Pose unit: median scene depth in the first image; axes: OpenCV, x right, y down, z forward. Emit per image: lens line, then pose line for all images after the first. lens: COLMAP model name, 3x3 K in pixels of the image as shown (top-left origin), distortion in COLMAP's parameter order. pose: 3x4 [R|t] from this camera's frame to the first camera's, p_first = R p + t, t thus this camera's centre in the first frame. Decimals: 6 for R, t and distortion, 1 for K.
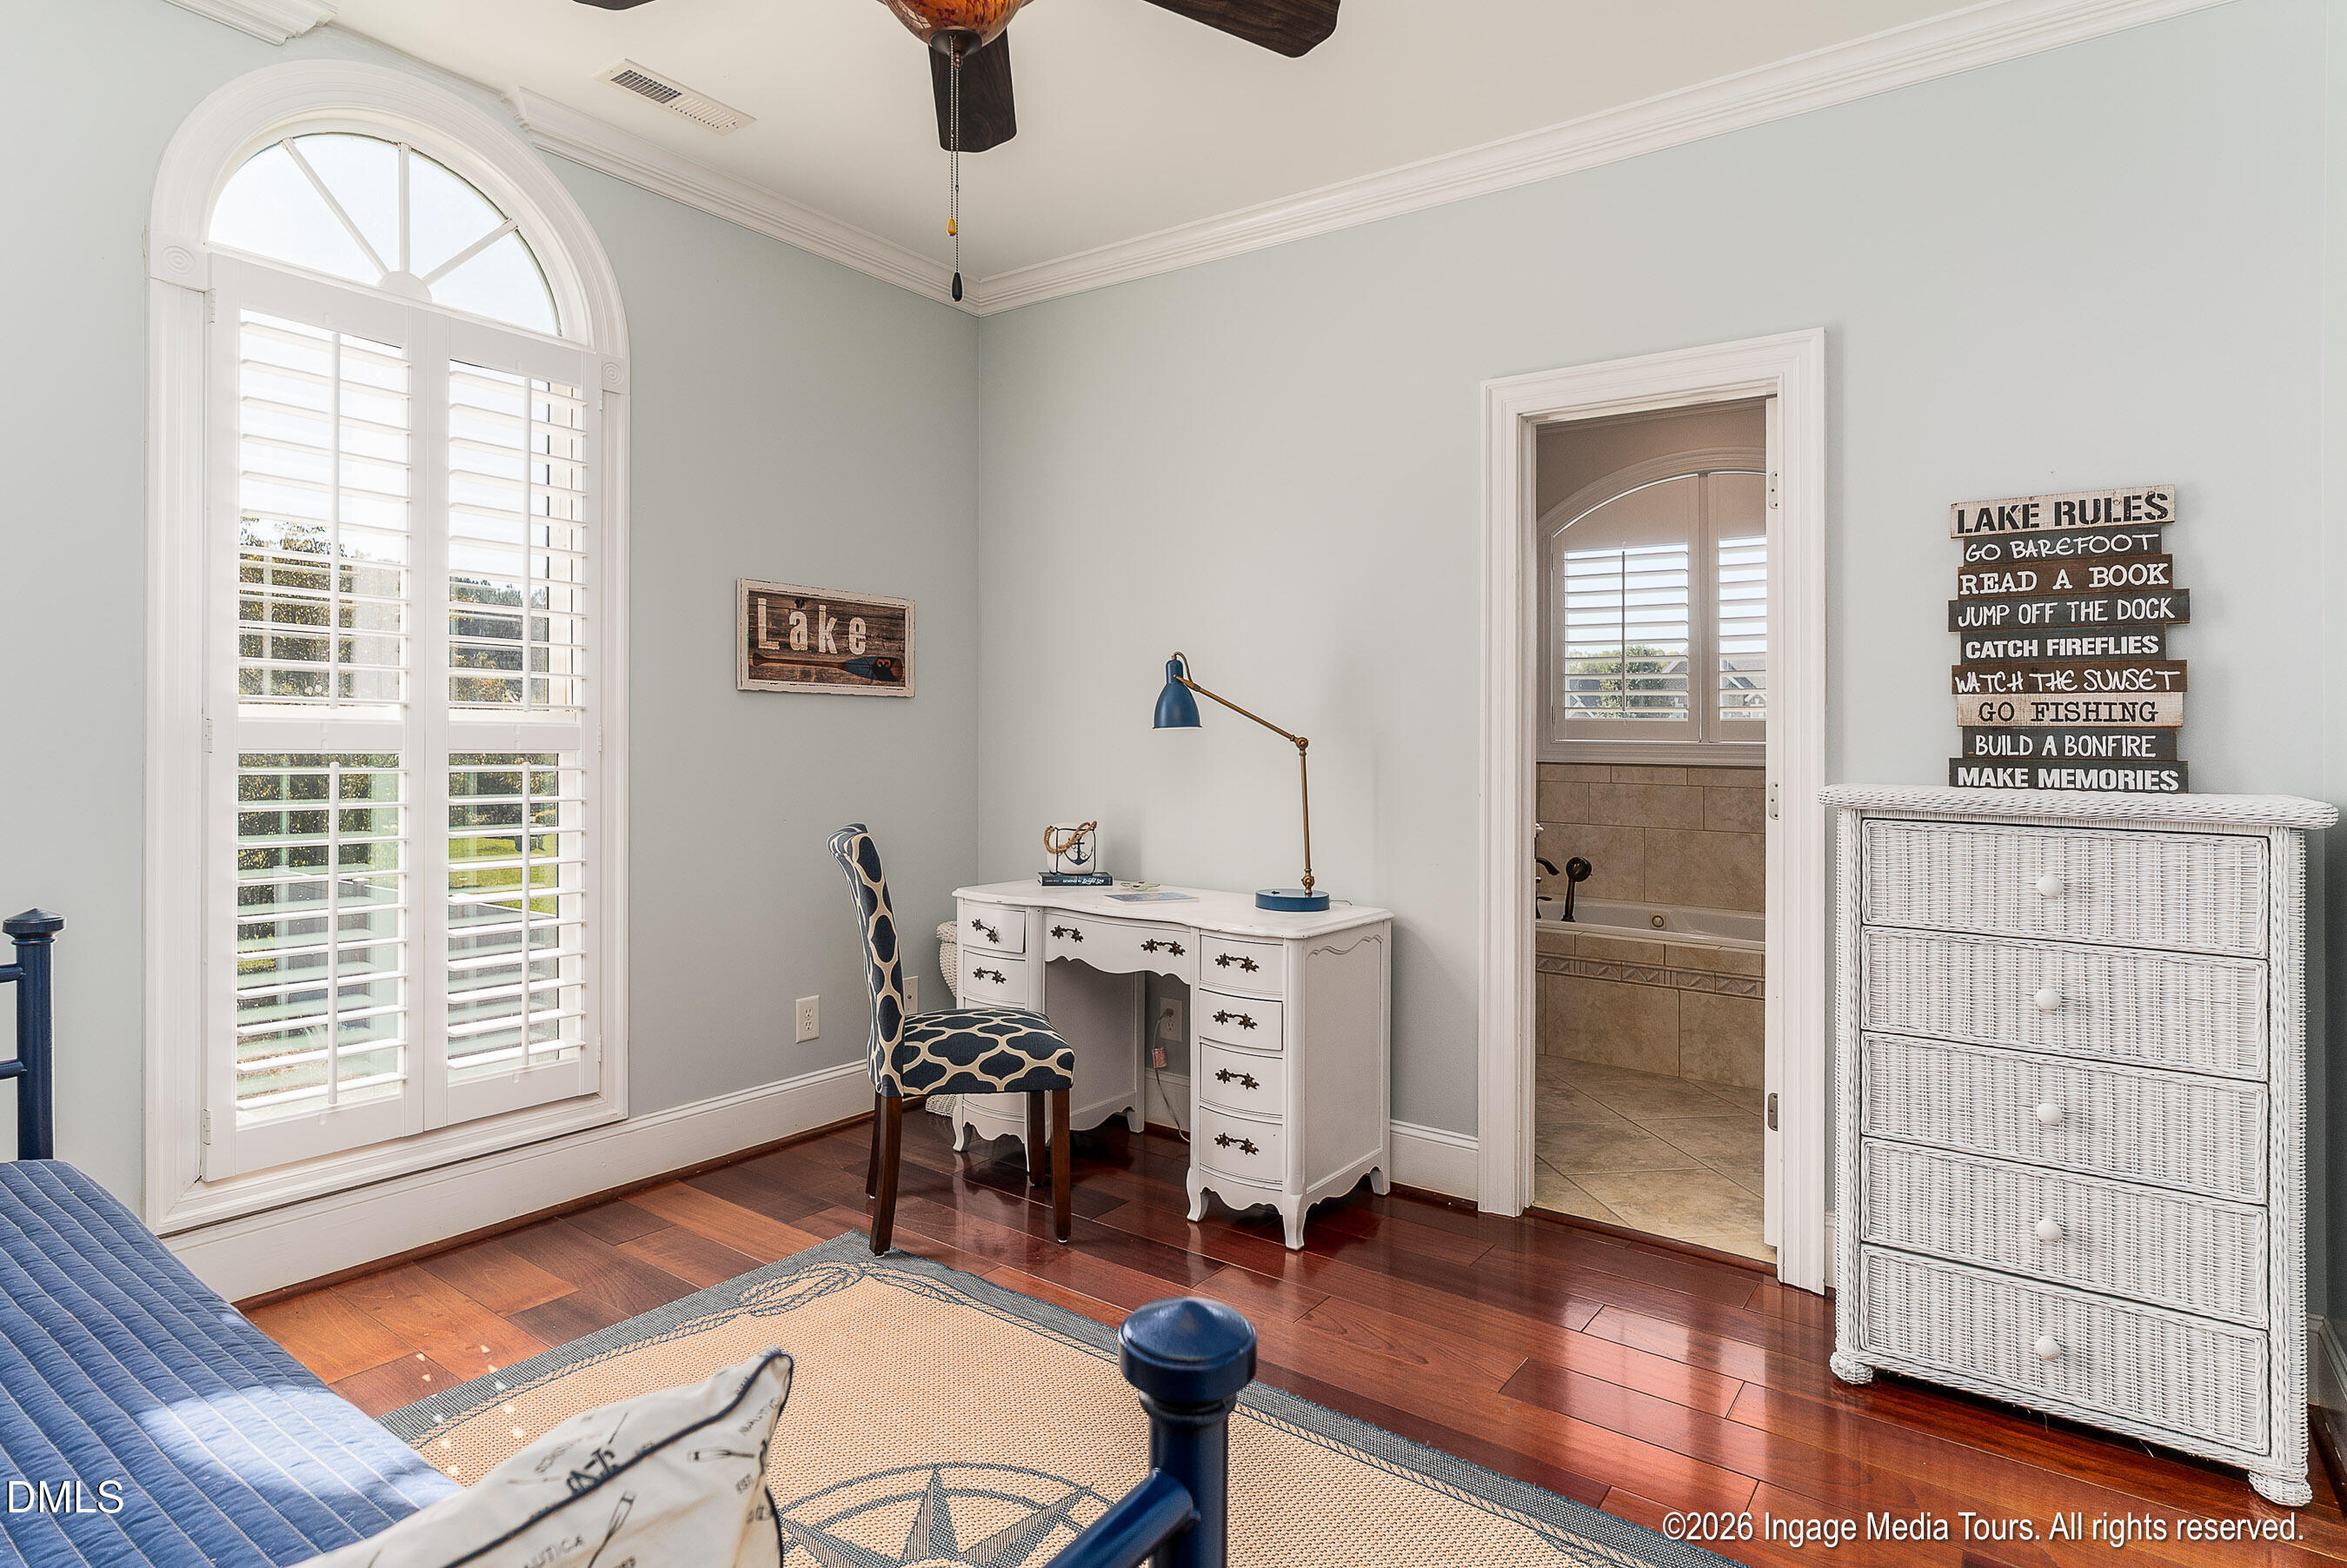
lens RADIAL K [[1243.5, 0, 1164.3], [0, 1243.5, 732.5], [0, 0, 1]] dist [-0.003311, 0.000616]
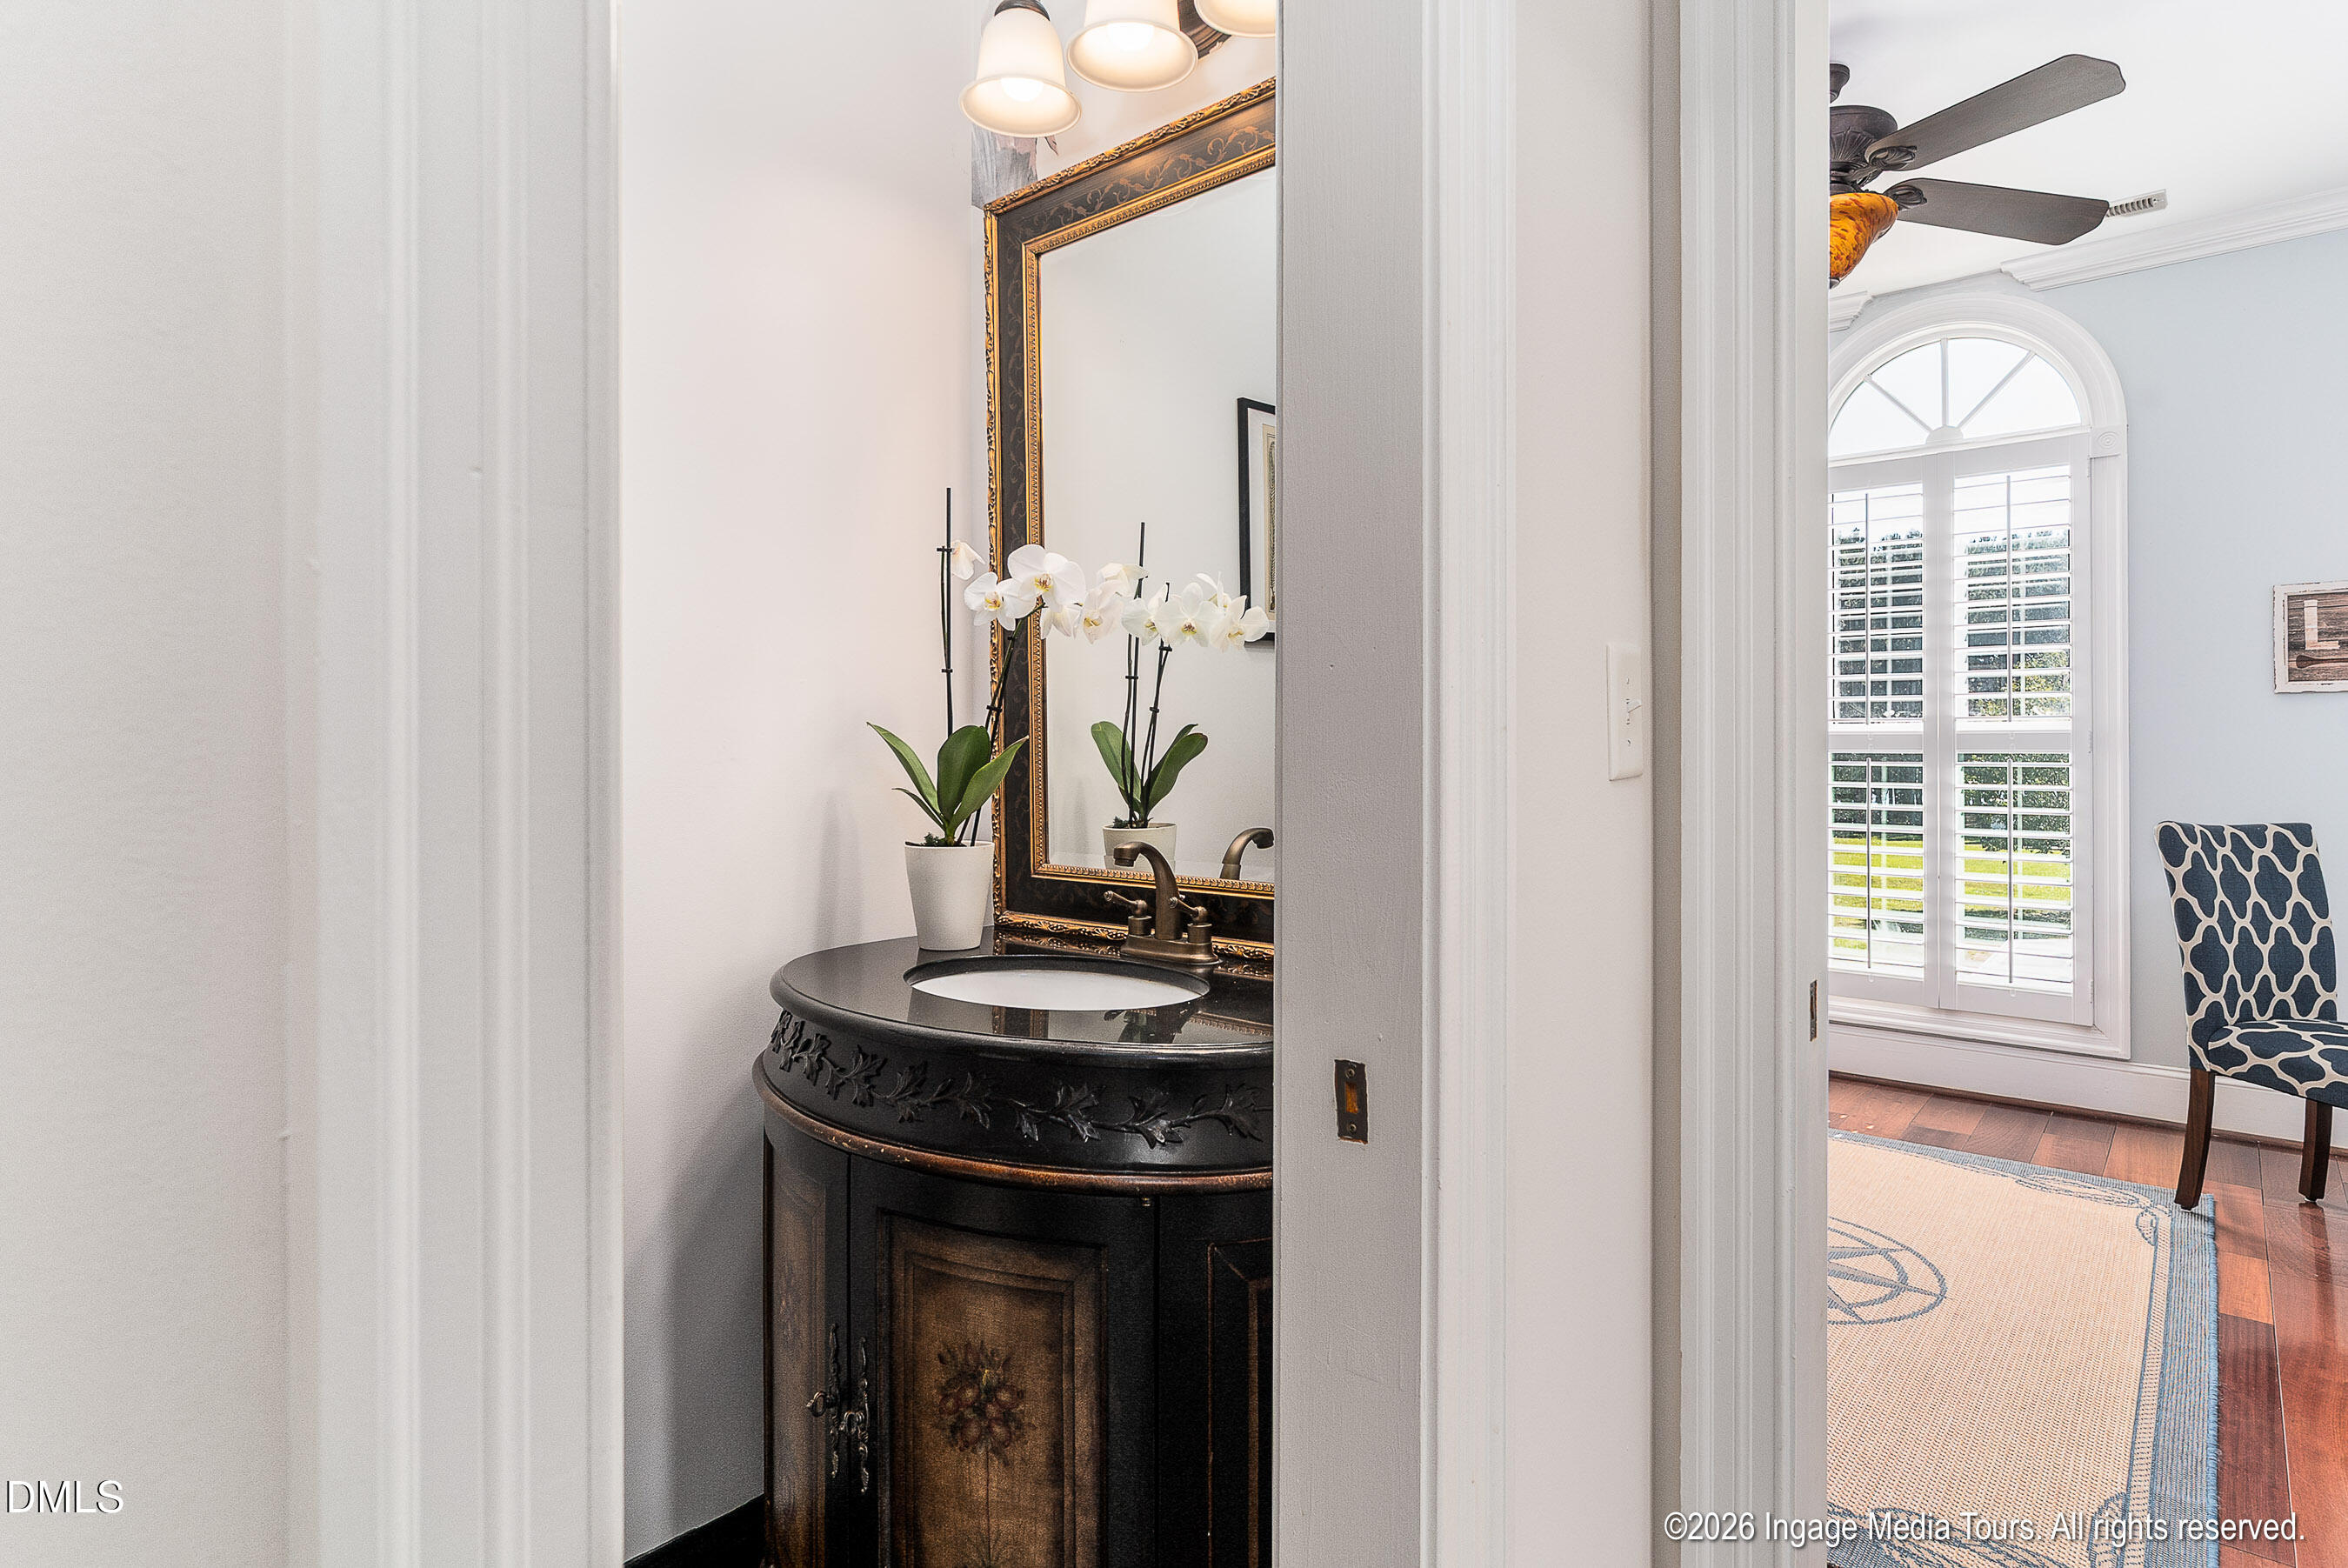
lens RADIAL K [[1235.1, 0, 1160.7], [0, 1235.1, 759.8], [0, 0, 1]] dist [-0.001182, 0.002002]
pose [[-0.084949, -0.002390, -0.996382, 0.923008], [0.005965, 0.999978, -0.002908, 0.022796], [0.996367, -0.006191, -0.084933, 0.194846]]
